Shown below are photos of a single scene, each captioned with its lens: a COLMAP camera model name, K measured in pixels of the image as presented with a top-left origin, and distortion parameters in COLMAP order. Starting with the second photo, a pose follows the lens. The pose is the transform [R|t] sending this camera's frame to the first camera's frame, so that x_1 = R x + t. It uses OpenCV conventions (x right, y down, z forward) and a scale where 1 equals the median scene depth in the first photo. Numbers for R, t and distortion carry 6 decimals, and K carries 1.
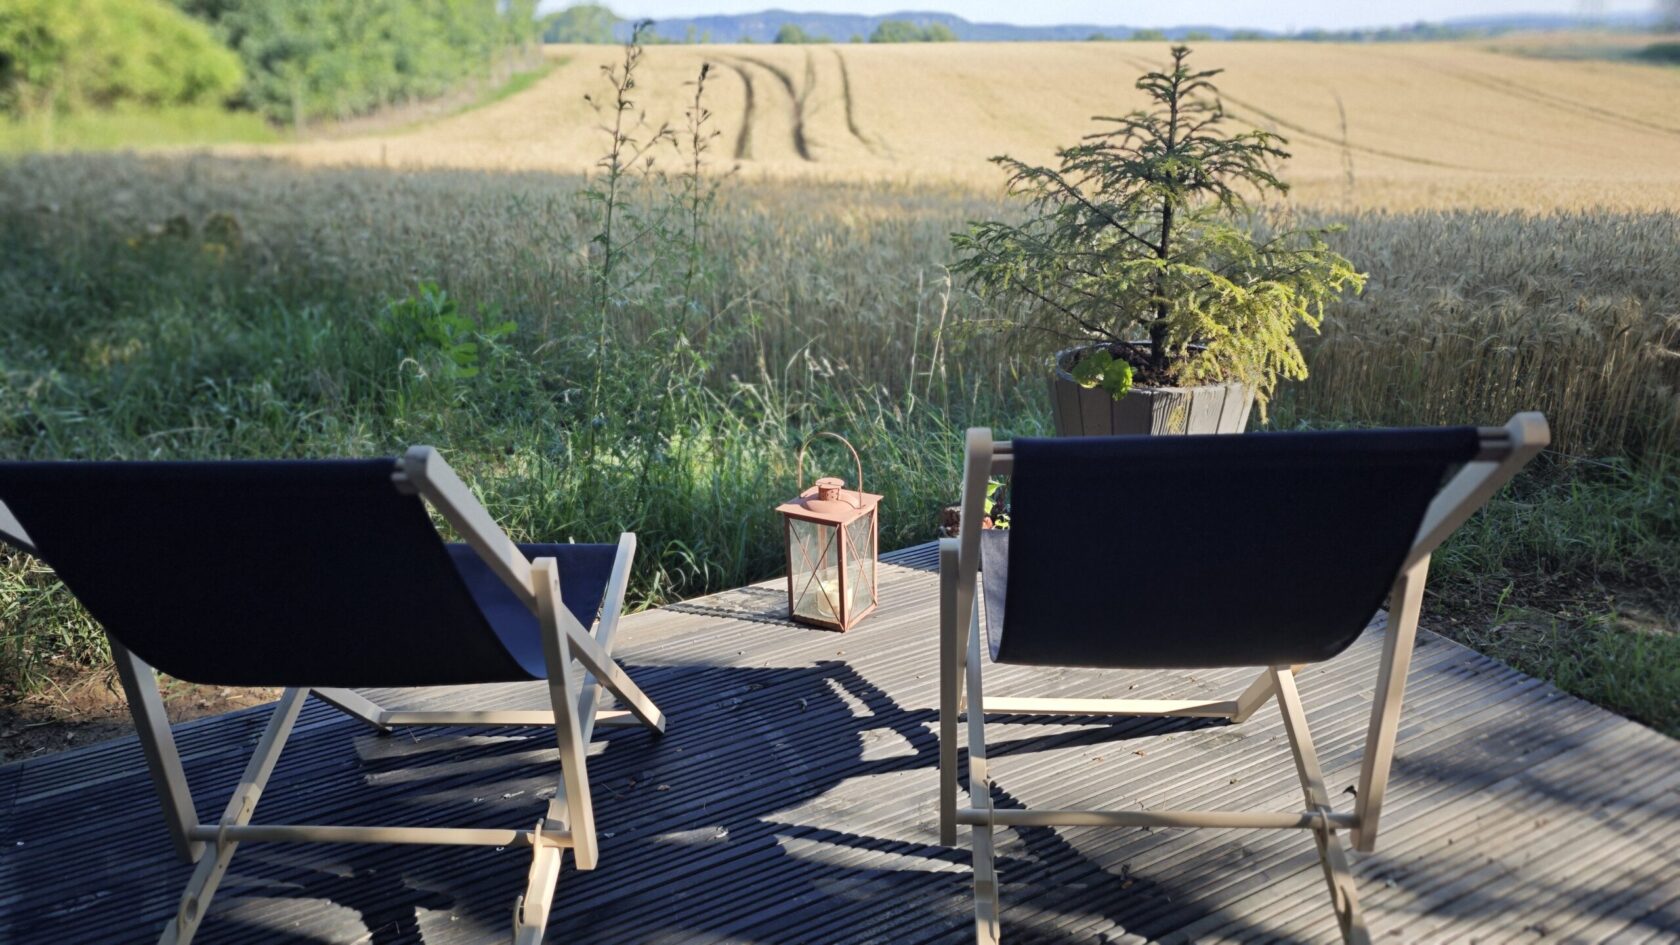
lens RADIAL K [[1142.0, 0, 843.6], [0, 1142.0, 447.5], [0, 0, 1]] dist [0.003964, 0.074567]
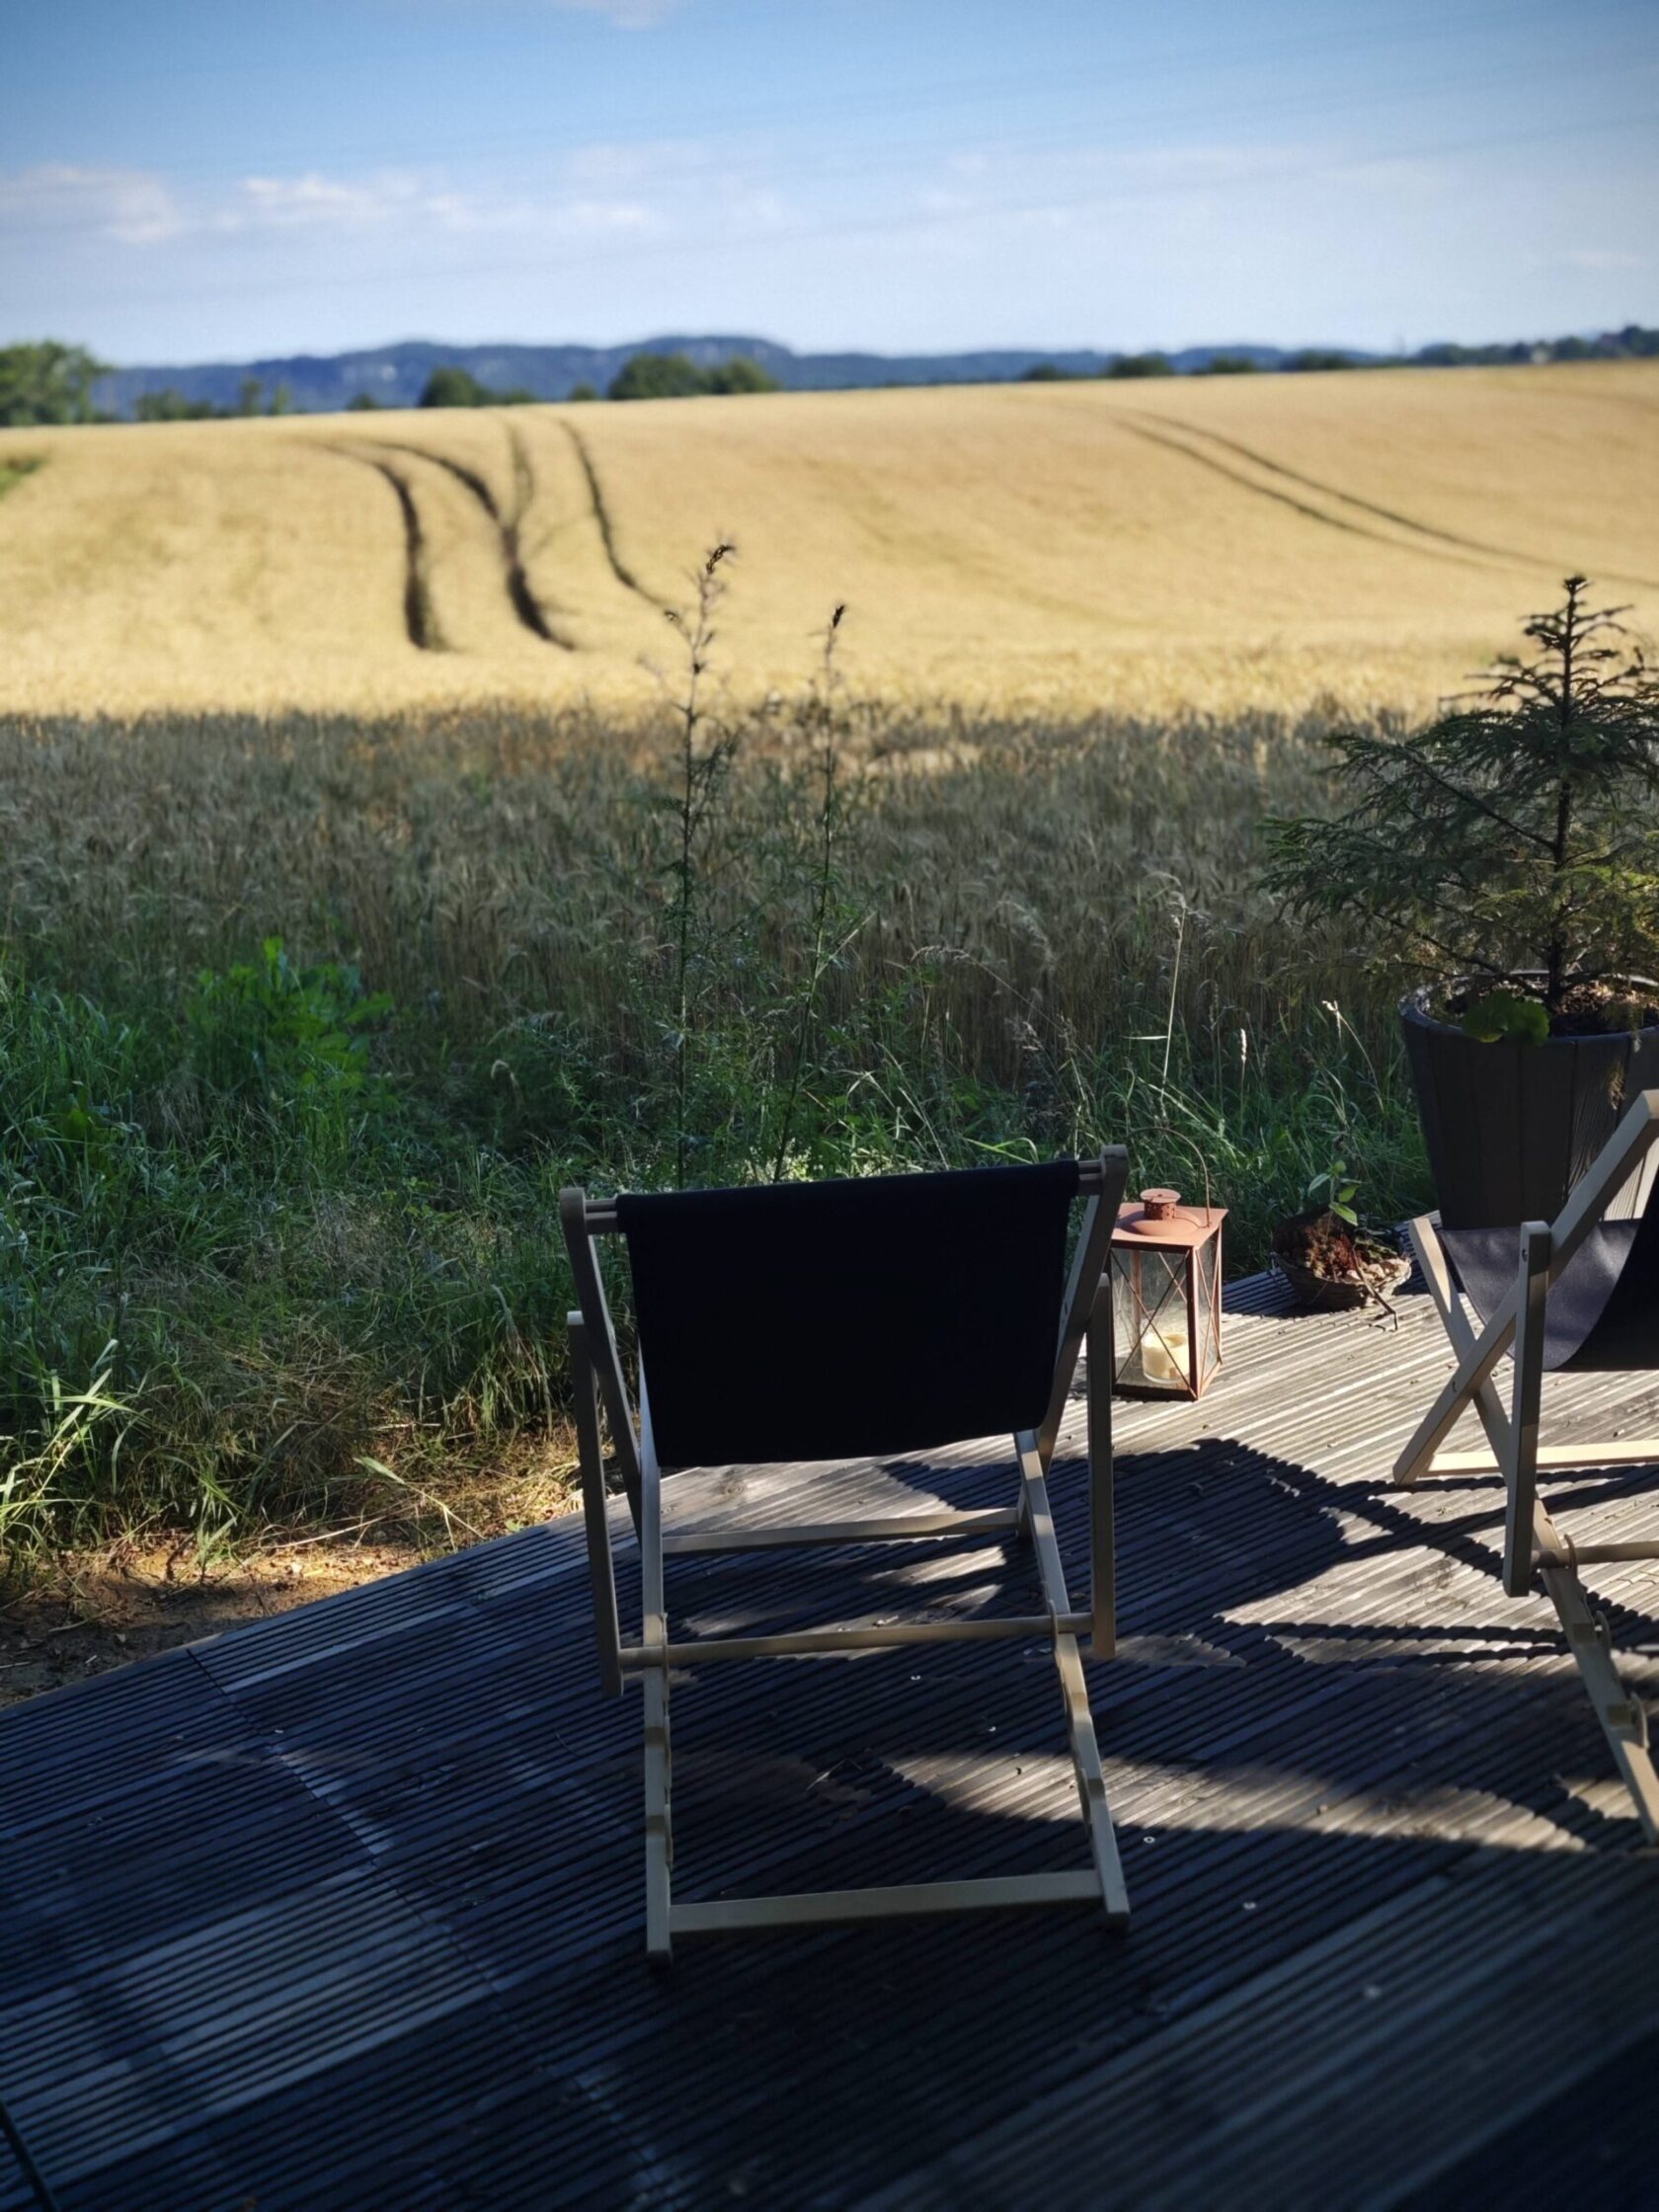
lens RADIAL K [[2221.2, 0, 829.5], [0, 2221.2, 1106.0], [0, 0, 1]] dist [0.069022, -0.001148]
pose [[0.992821, -0.070001, 0.096983, -0.273132], [0.073152, 0.996890, -0.029311, -0.000652], [-0.094629, 0.036195, 0.994854, -0.302651]]
